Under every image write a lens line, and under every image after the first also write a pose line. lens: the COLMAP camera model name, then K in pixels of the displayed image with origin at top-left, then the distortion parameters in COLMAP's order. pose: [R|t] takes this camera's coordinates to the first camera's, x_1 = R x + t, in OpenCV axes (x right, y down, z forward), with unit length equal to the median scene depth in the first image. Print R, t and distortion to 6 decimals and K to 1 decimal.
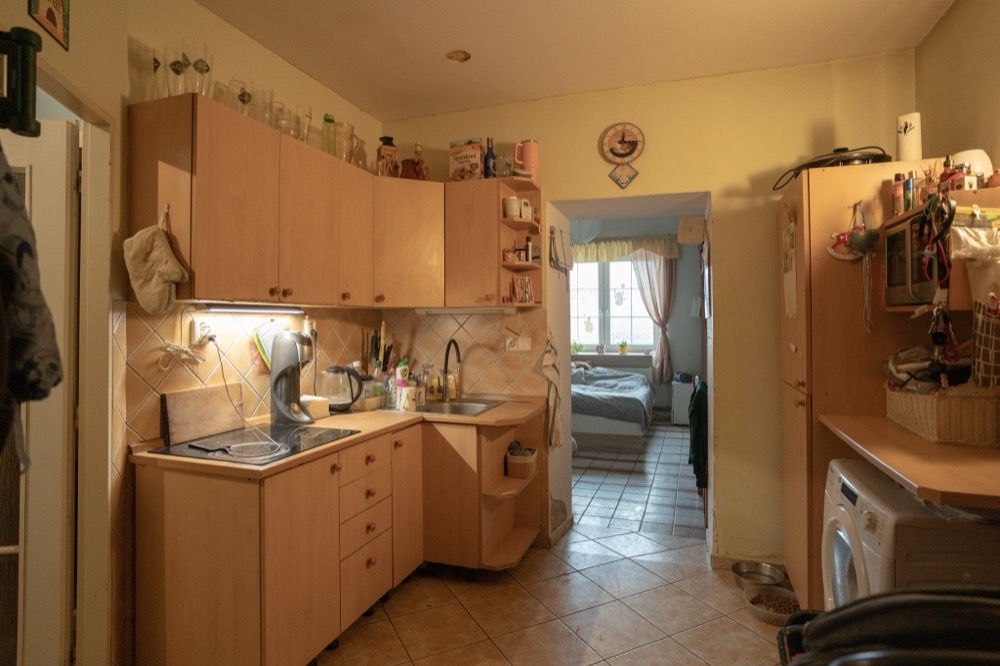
lens RADIAL K [[541.8, 0, 499.0], [0, 541.8, 328.1], [0, 0, 1]] dist [0.002370, 0.000079]
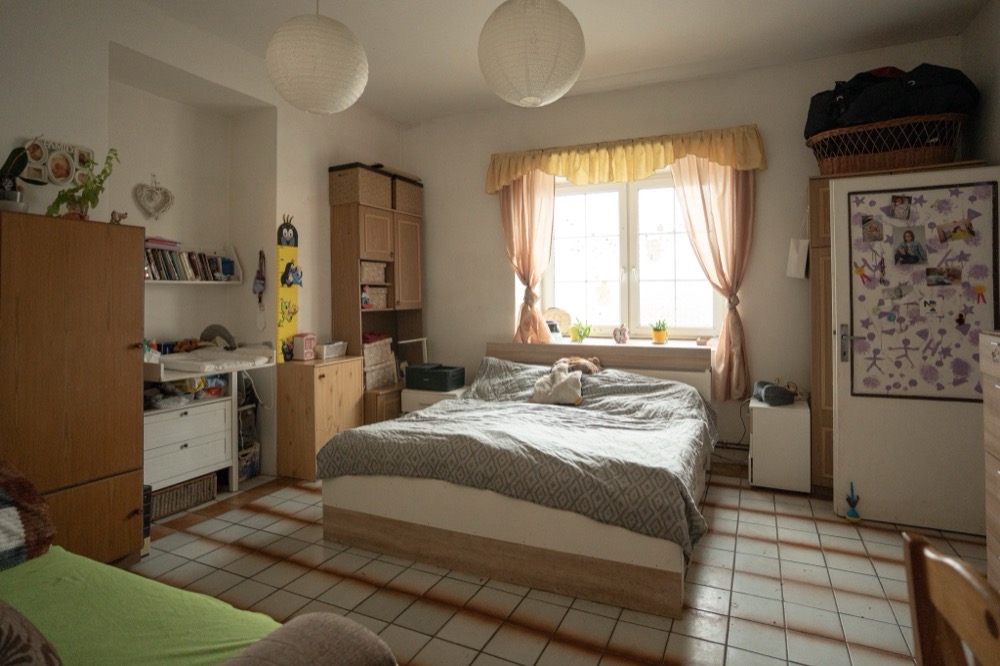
lens RADIAL K [[541.8, 0, 505.1], [0, 541.8, 296.3], [0, 0, 1]] dist [0.002370, 0.000079]
pose [[0.995514, -0.001962, -0.094597, 0.127474], [0.001204, 0.999967, -0.008064, 0.001803], [0.094609, 0.007914, 0.995483, 0.433932]]
